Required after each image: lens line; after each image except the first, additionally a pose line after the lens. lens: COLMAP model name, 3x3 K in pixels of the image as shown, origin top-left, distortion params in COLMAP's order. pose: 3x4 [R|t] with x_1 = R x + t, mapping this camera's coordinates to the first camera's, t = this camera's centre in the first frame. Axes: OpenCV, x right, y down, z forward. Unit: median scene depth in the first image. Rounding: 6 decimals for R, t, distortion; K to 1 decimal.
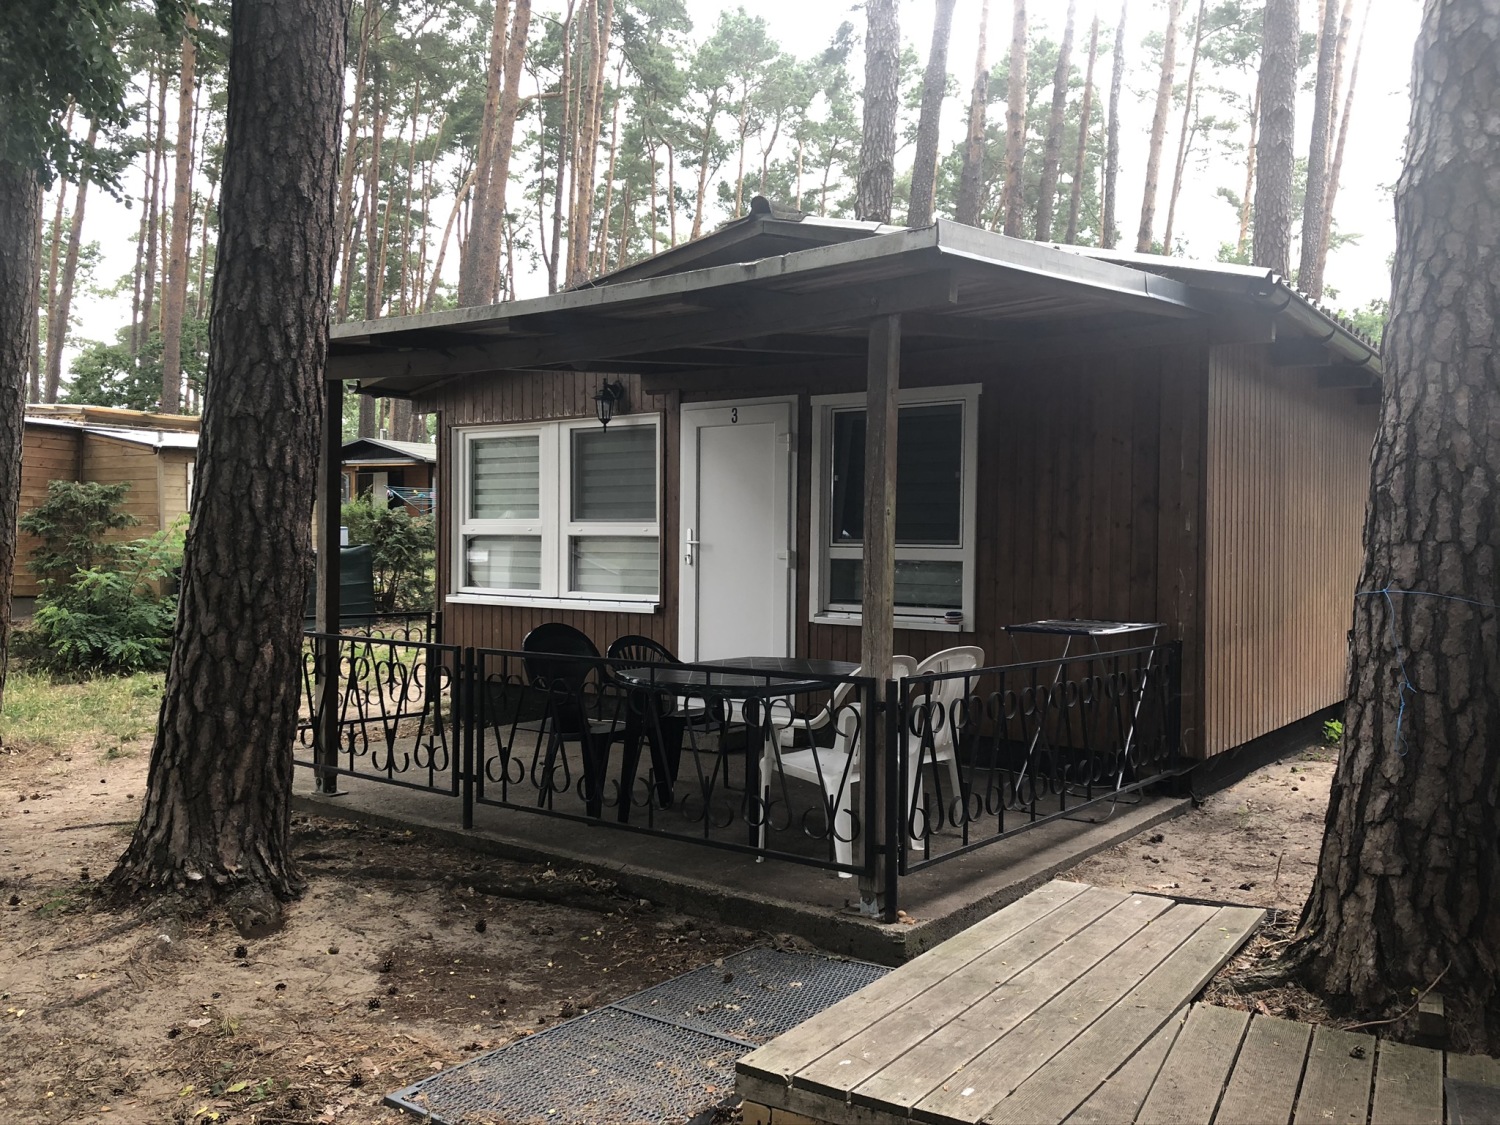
lens RADIAL K [[1229.7, 0, 748.3], [0, 1229.7, 561.0], [0, 0, 1]] dist [0.043241, -0.046755]
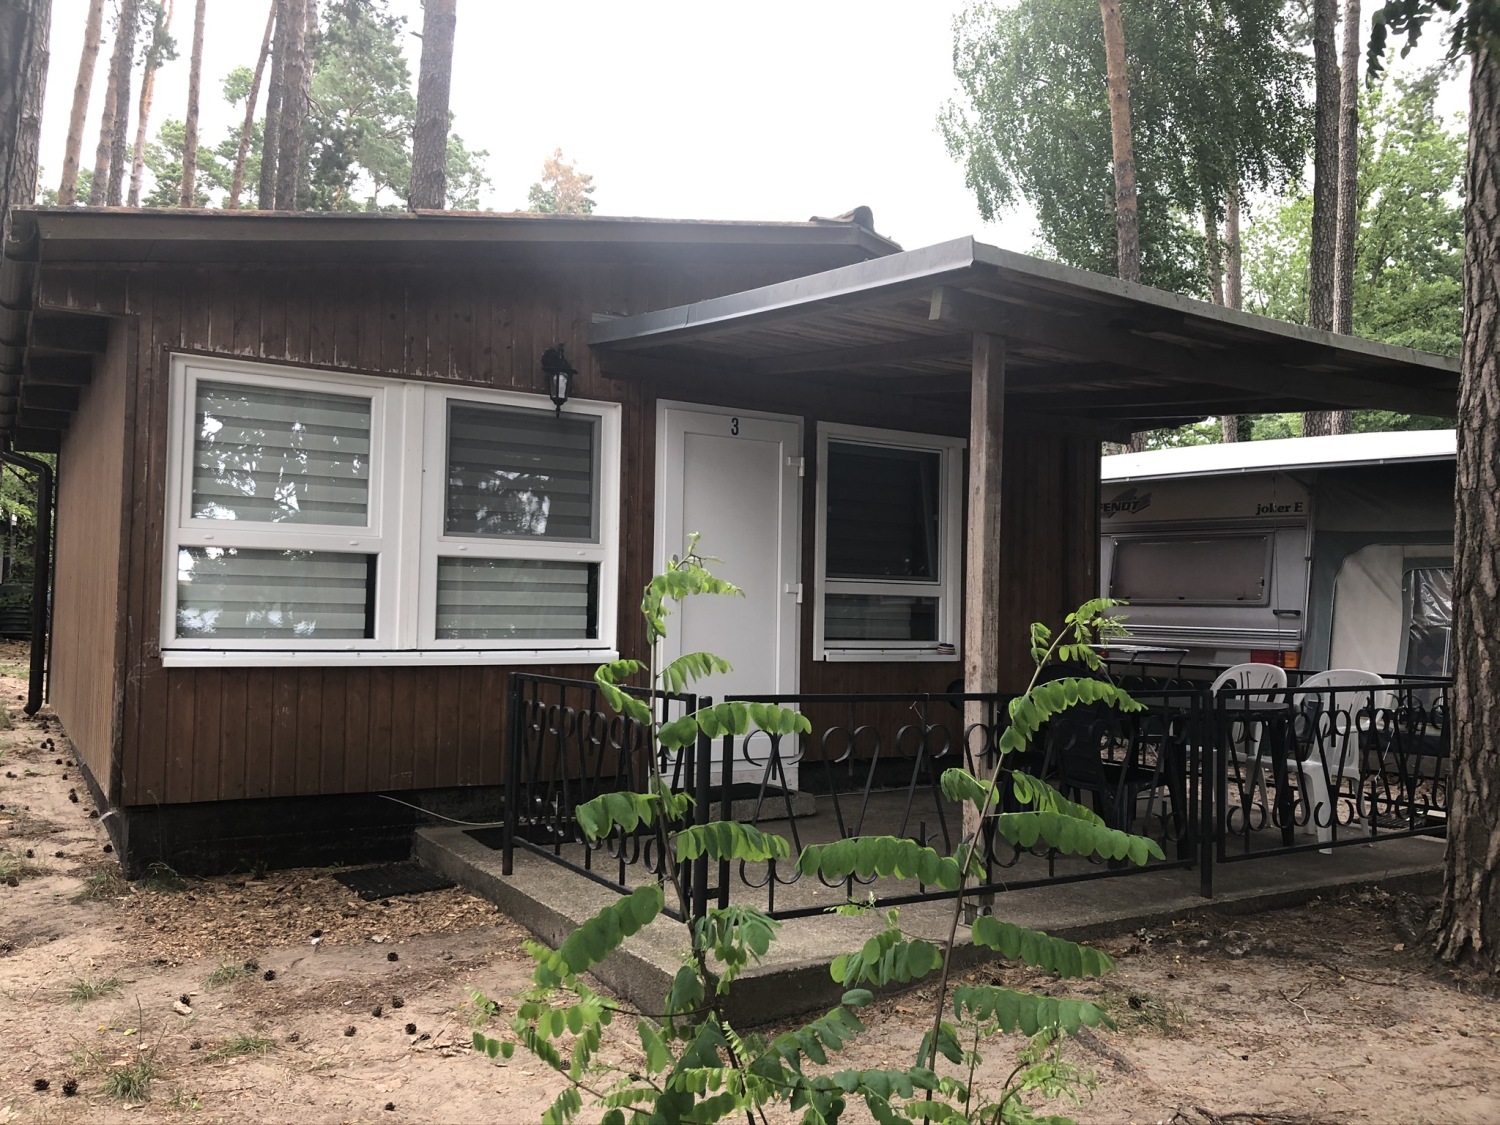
lens RADIAL K [[1229.7, 0, 749.4], [0, 1229.7, 562.3], [0, 0, 1]] dist [0.043241, -0.046755]
pose [[0.353731, 0.028951, 0.934899, -0.715252], [-0.003240, 0.999553, -0.029727, 0.002202], [-0.935341, 0.007486, 0.353667, 0.604965]]
